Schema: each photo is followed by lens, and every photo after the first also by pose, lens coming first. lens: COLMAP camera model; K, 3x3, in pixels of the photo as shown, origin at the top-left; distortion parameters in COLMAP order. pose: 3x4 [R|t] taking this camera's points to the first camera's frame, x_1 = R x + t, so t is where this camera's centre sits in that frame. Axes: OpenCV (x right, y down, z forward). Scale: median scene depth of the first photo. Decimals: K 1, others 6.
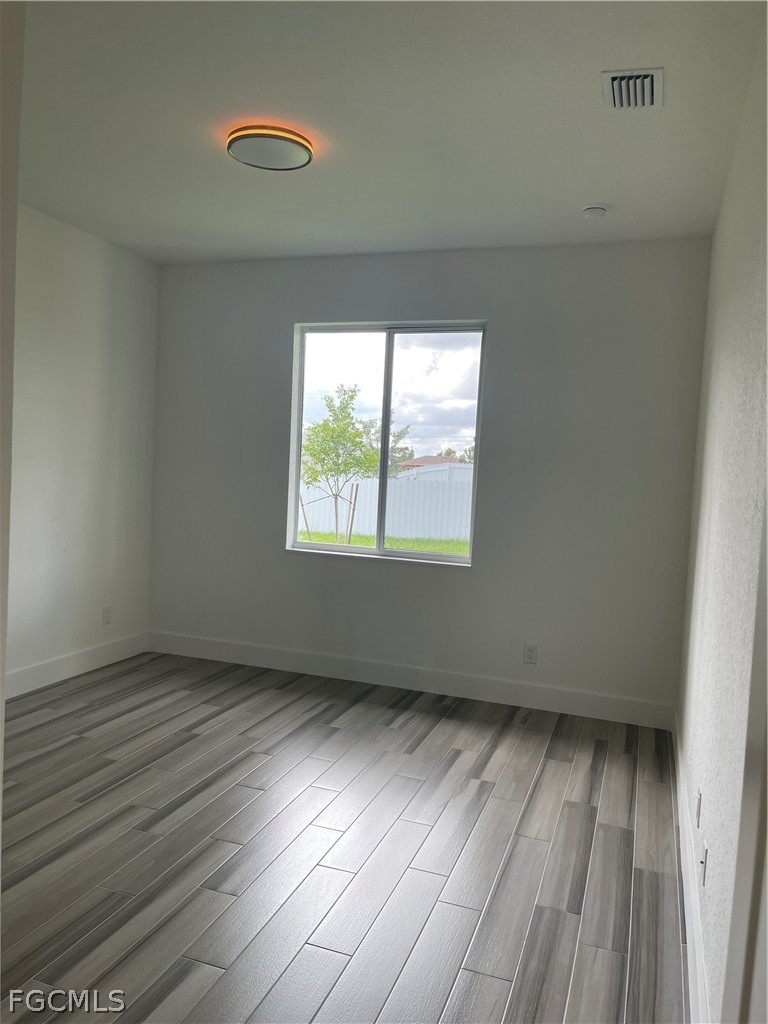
lens RADIAL K [[773.5, 0, 389.0], [0, 773.5, 530.1], [0, 0, 1]] dist [0.007176, -0.000453]
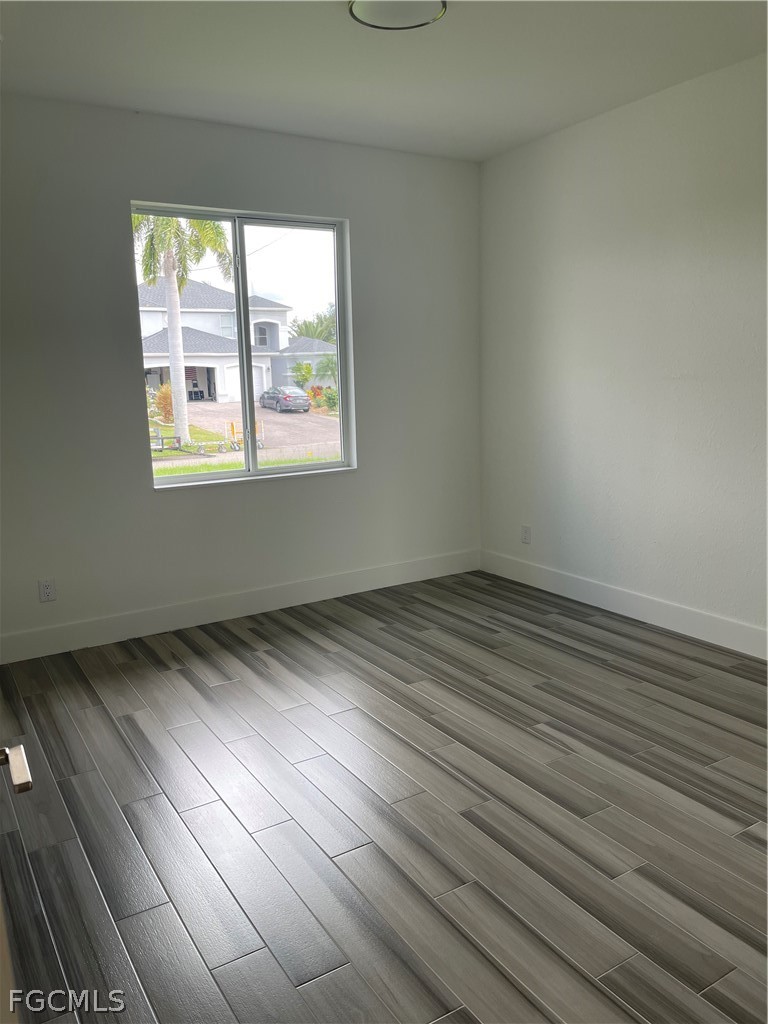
lens RADIAL K [[793.9, 0, 374.7], [0, 793.9, 513.0], [0, 0, 1]] dist [0.036026, -0.004777]
pose [[0.620730, -0.208277, 0.755854, -0.643678], [0.136399, 0.978055, 0.157490, -0.051968], [-0.772068, 0.005339, 0.635517, 0.292067]]
